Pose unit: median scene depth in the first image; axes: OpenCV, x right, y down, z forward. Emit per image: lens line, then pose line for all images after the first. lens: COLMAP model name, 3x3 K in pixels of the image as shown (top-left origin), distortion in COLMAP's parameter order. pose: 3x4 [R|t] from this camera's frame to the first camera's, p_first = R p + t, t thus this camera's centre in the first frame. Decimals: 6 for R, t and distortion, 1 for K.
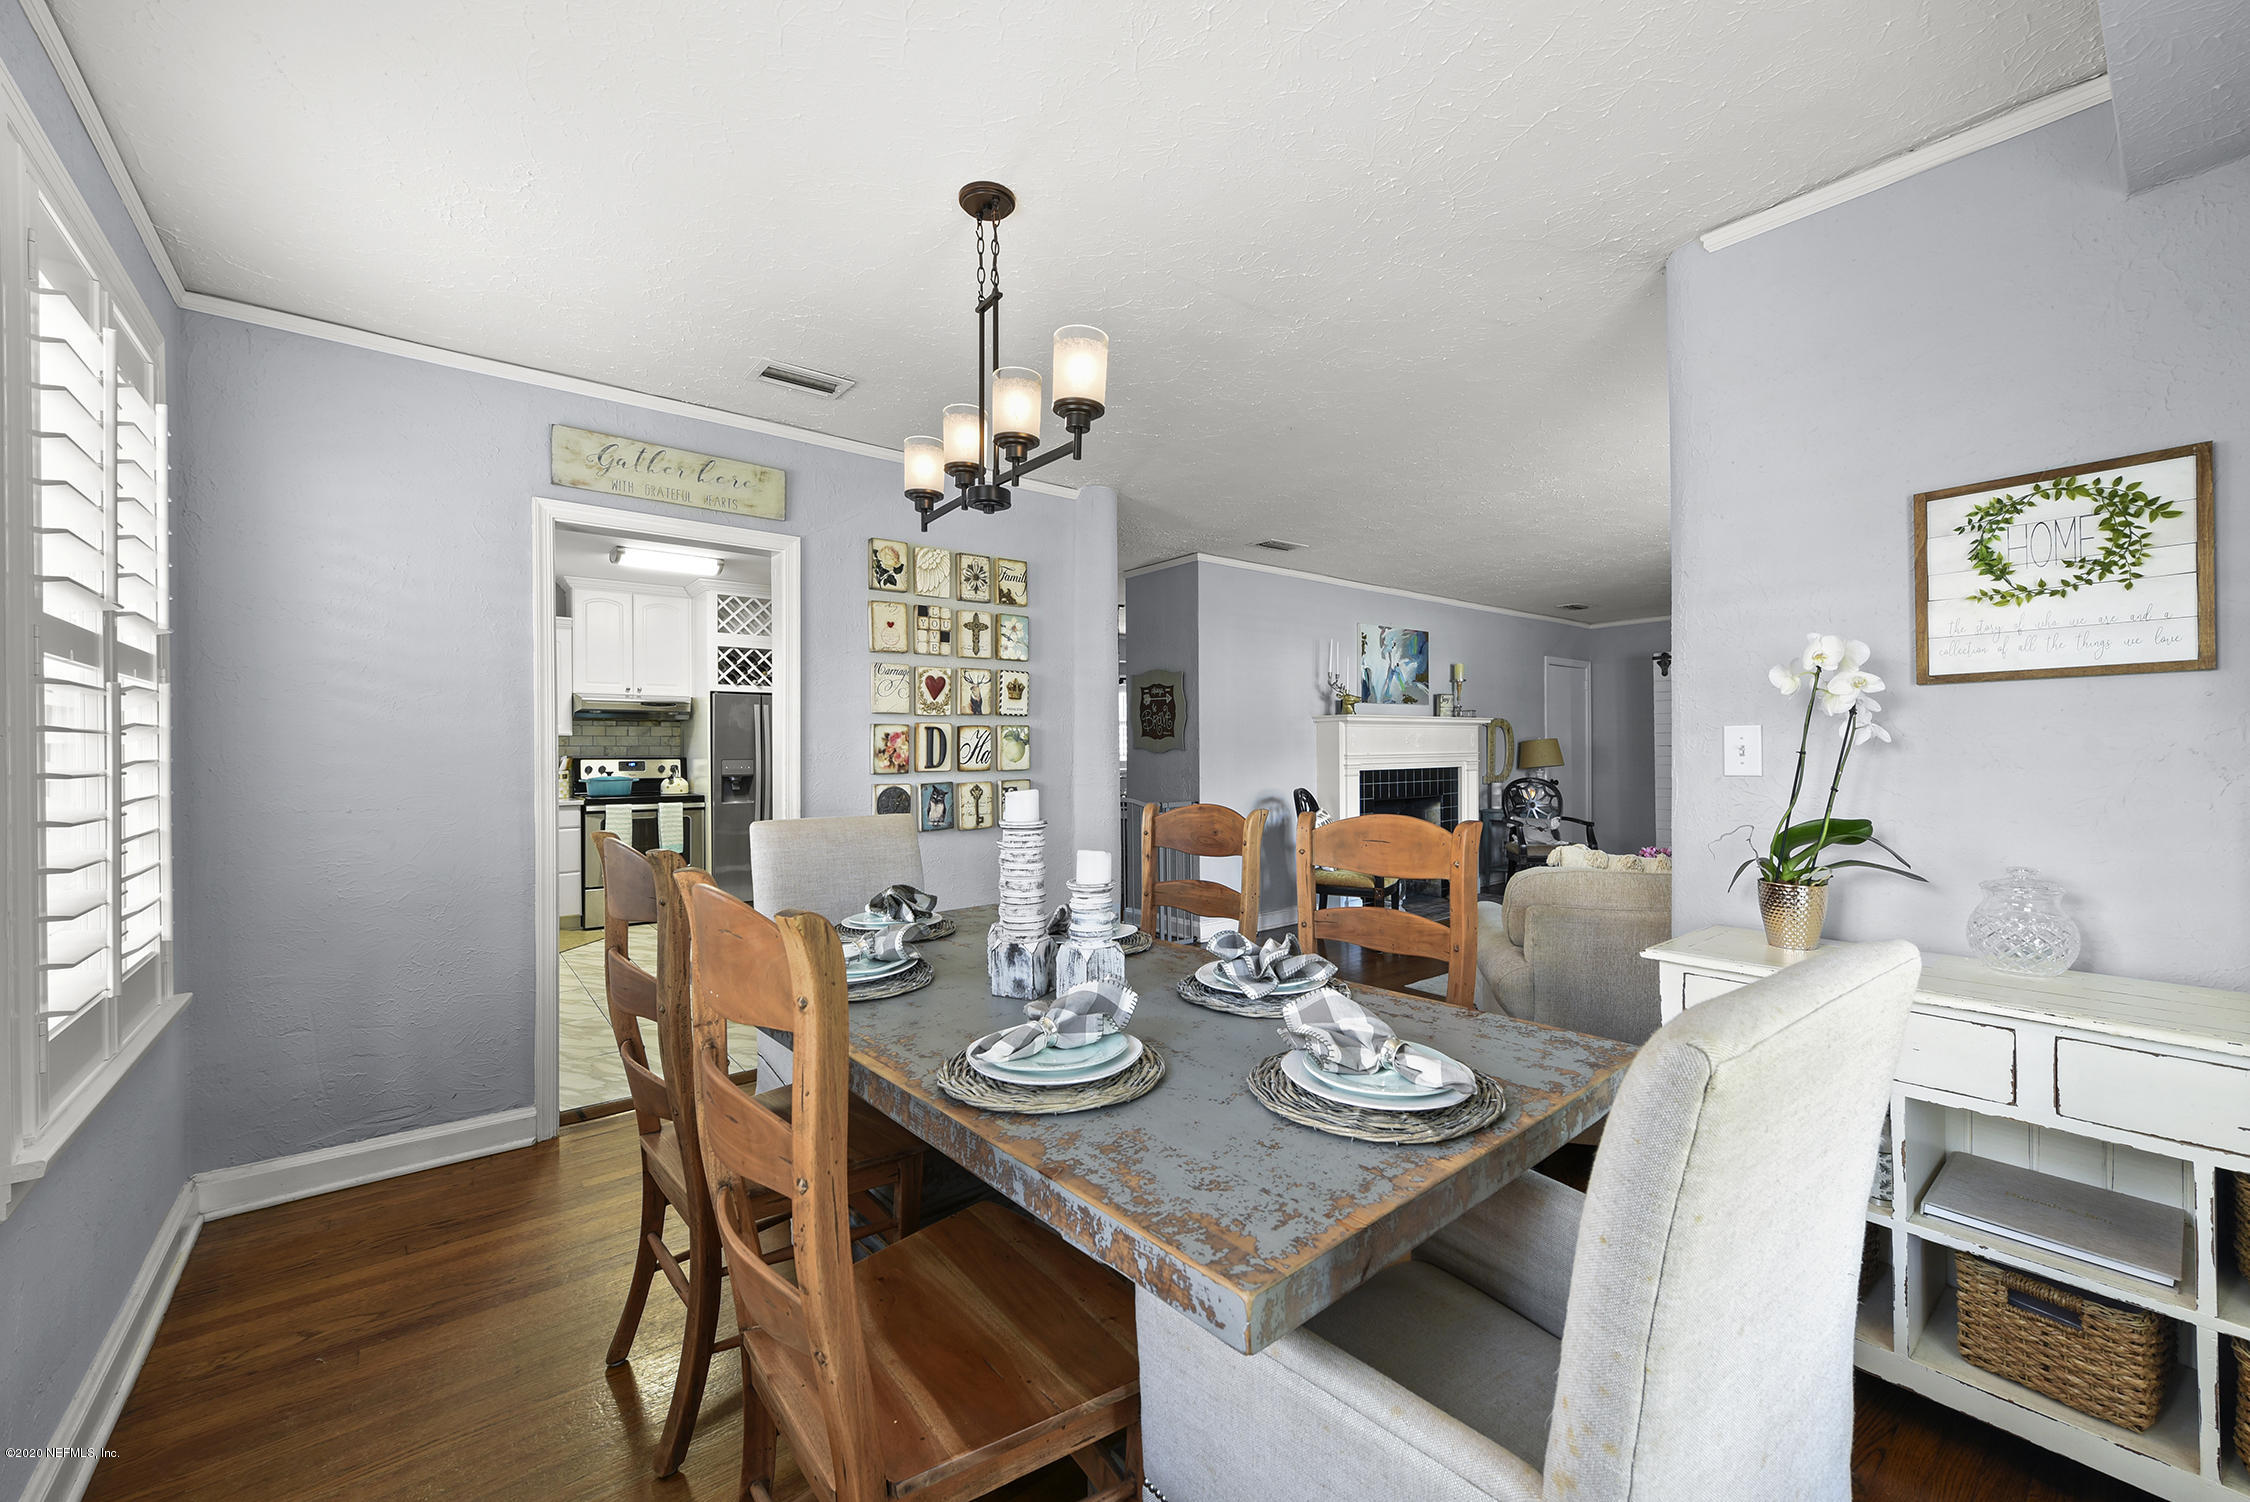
lens RADIAL K [[903.9, 0, 1120.4], [0, 903.9, 753.3], [0, 0, 1]] dist [-0.004639, -0.000115]
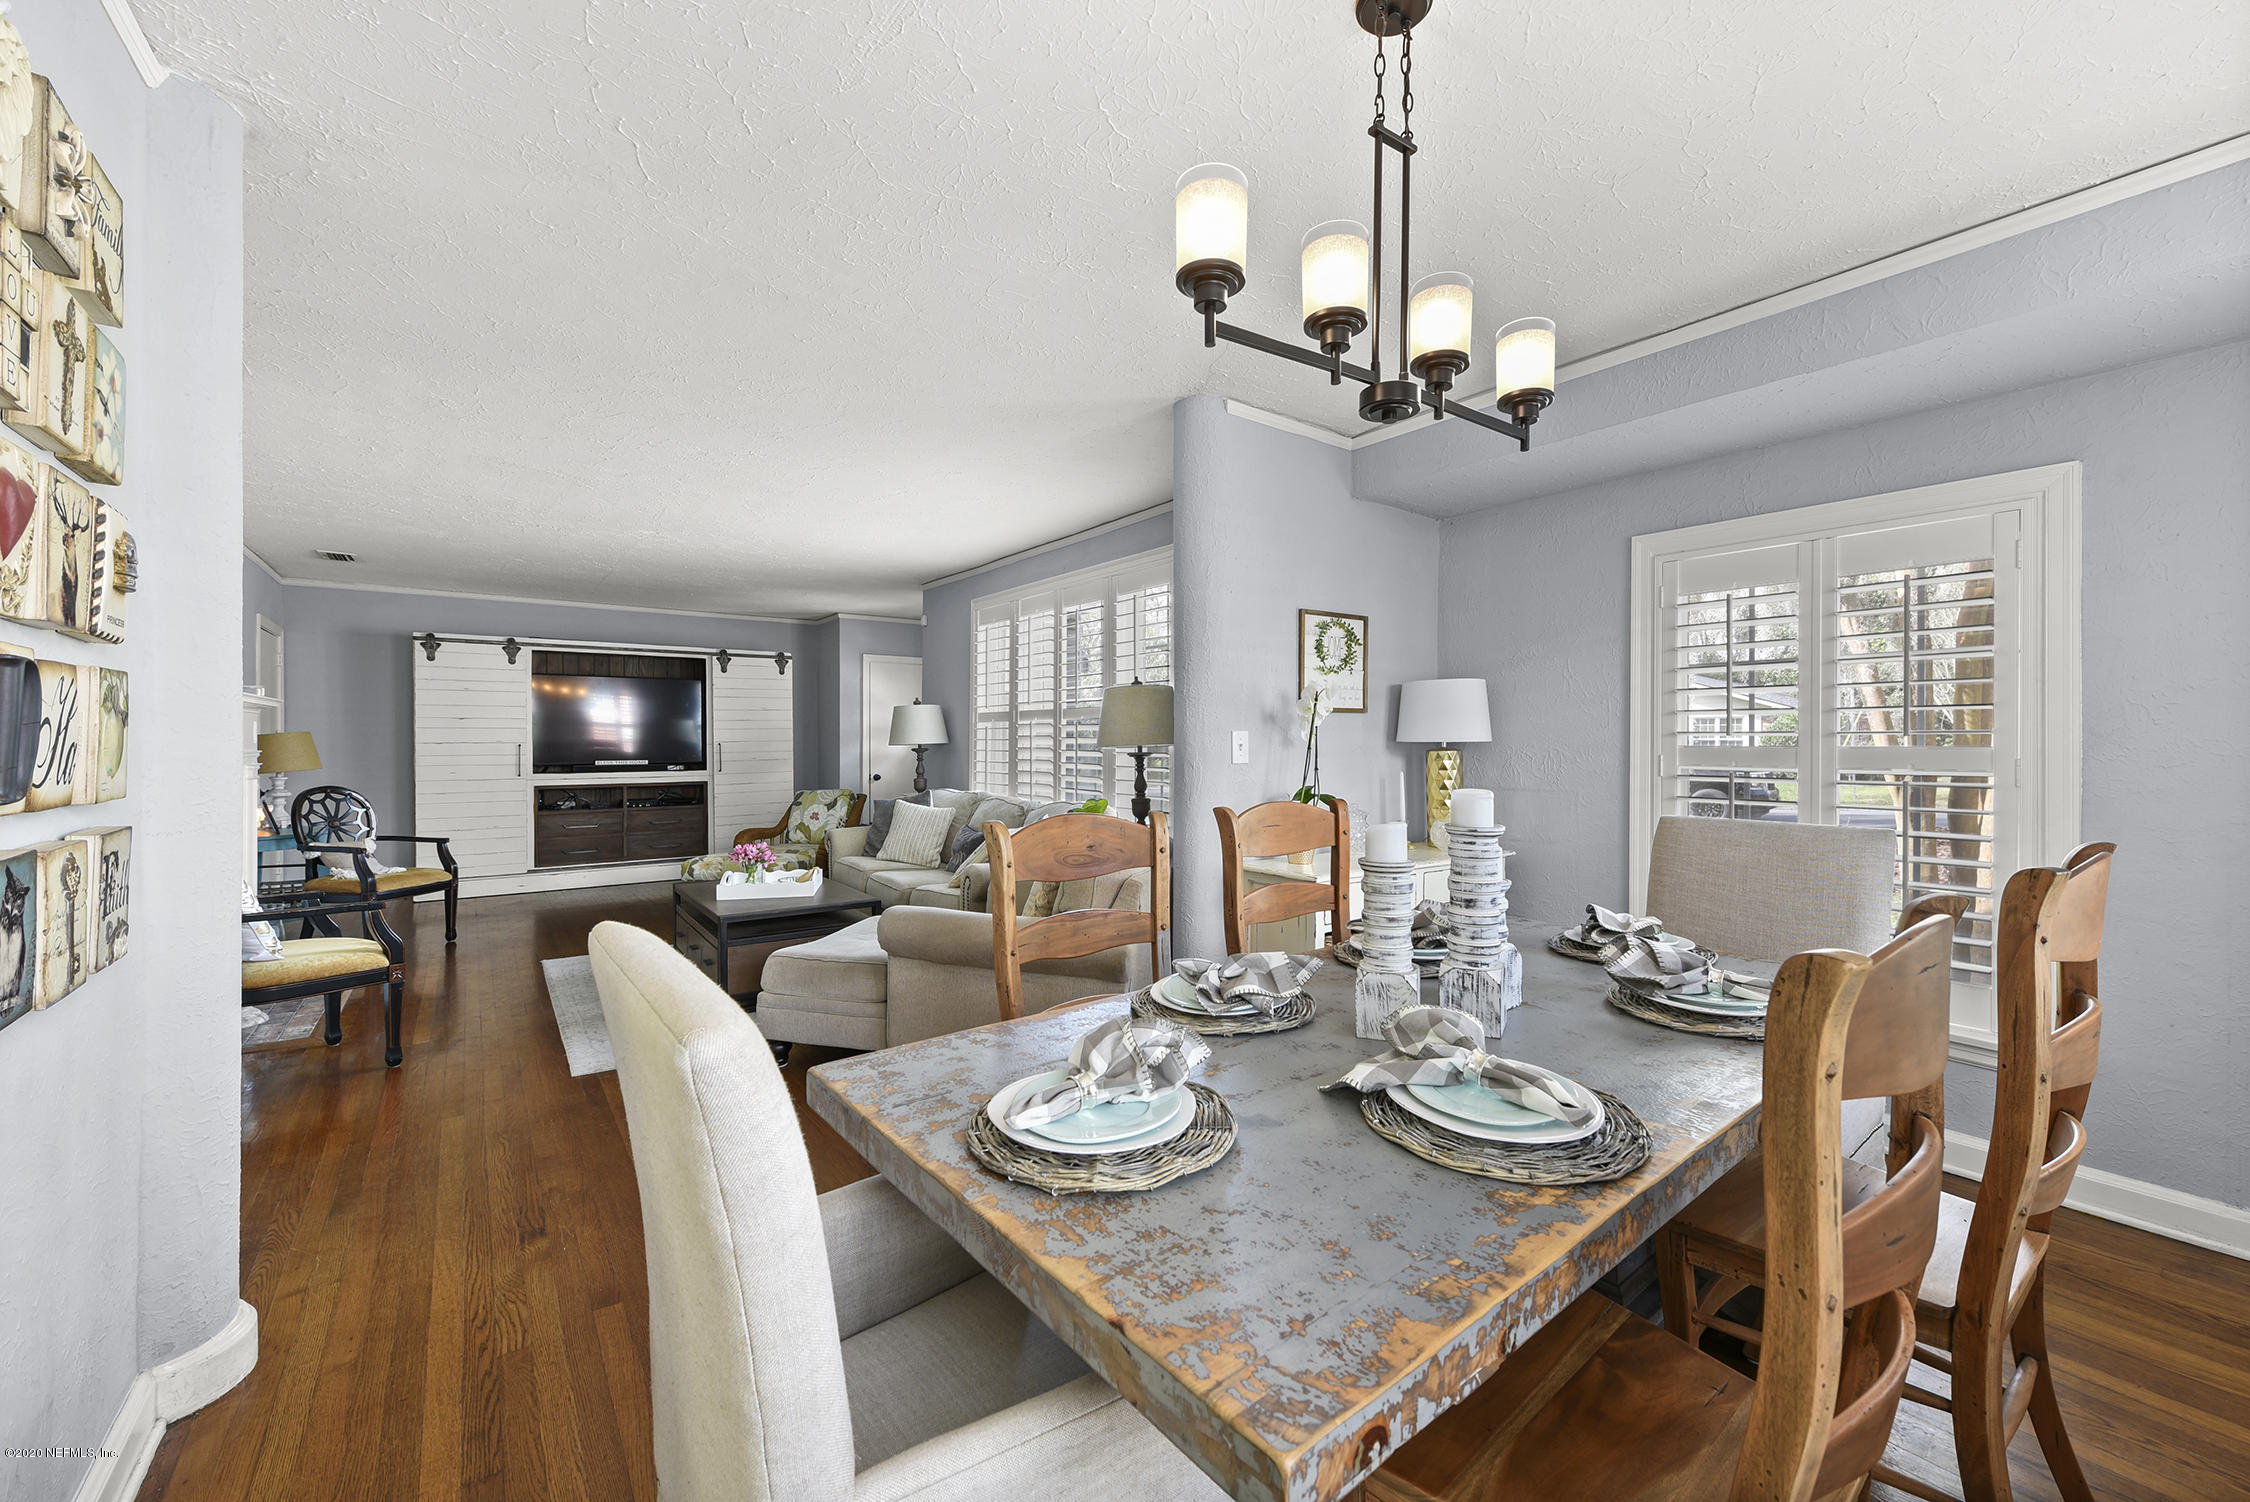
lens RADIAL K [[903.9, 0, 1123.7], [0, 903.9, 744.2], [0, 0, 1]] dist [-0.004639, -0.000115]
pose [[0.033337, 0.010155, 0.999393, -1.080435], [-0.000287, 0.999948, -0.010151, 0.010780], [-0.999444, 0.000052, 0.033338, 1.446236]]
